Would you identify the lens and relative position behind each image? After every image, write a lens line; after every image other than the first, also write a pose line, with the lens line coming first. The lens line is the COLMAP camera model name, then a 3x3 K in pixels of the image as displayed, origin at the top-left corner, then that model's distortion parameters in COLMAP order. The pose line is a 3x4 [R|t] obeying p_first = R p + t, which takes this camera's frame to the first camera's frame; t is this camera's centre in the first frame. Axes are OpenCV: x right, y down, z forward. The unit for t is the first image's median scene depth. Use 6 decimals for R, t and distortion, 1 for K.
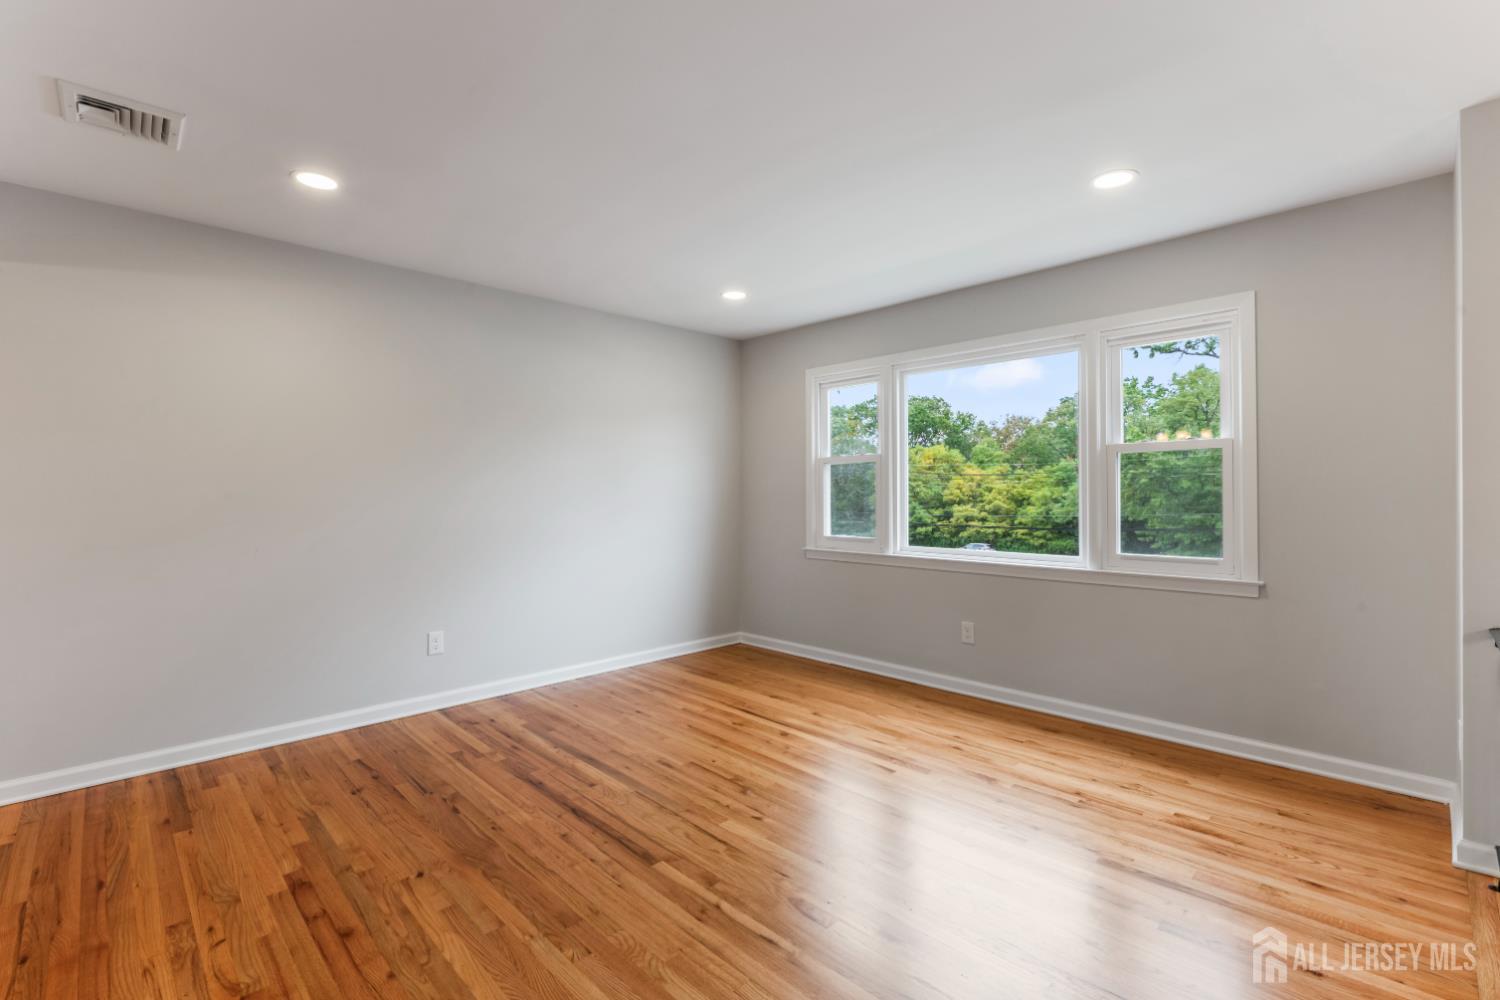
lens RADIAL K [[665.4, 0, 755.3], [0, 665.4, 478.8], [0, 0, 1]] dist [-0.001880, -0.000069]
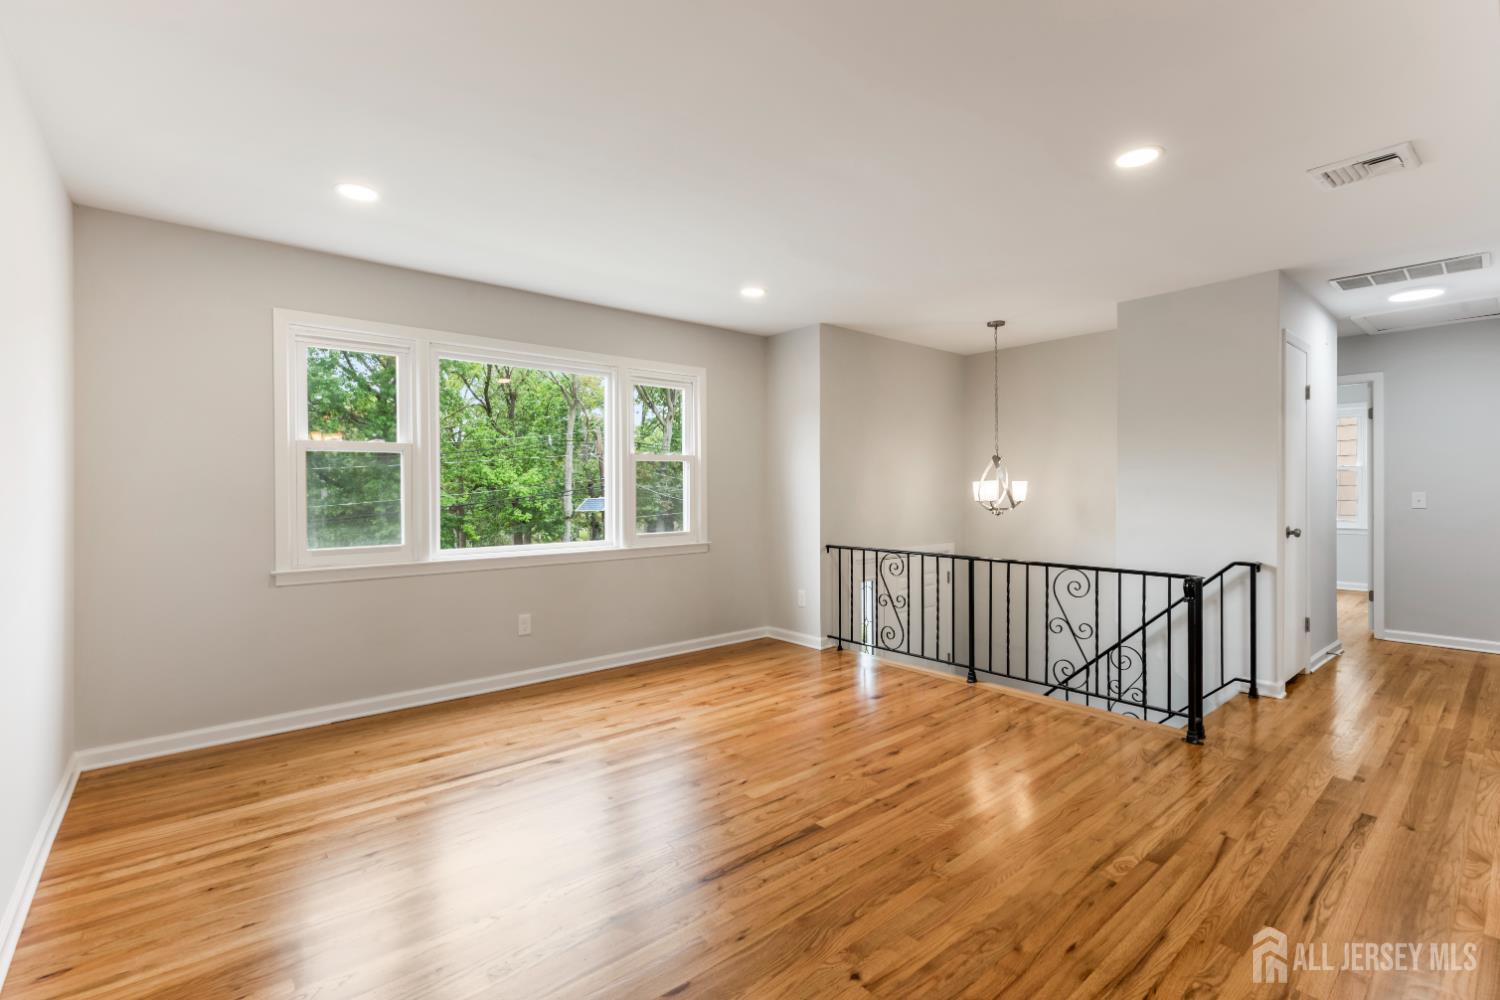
lens RADIAL K [[665.4, 0, 761.7], [0, 665.4, 496.8], [0, 0, 1]] dist [-0.001880, -0.000069]
pose [[0.062530, -0.003688, 0.998036, -0.998134], [-0.018316, 0.999821, 0.004842, 0.032237], [-0.997875, -0.018583, 0.062451, 0.839927]]
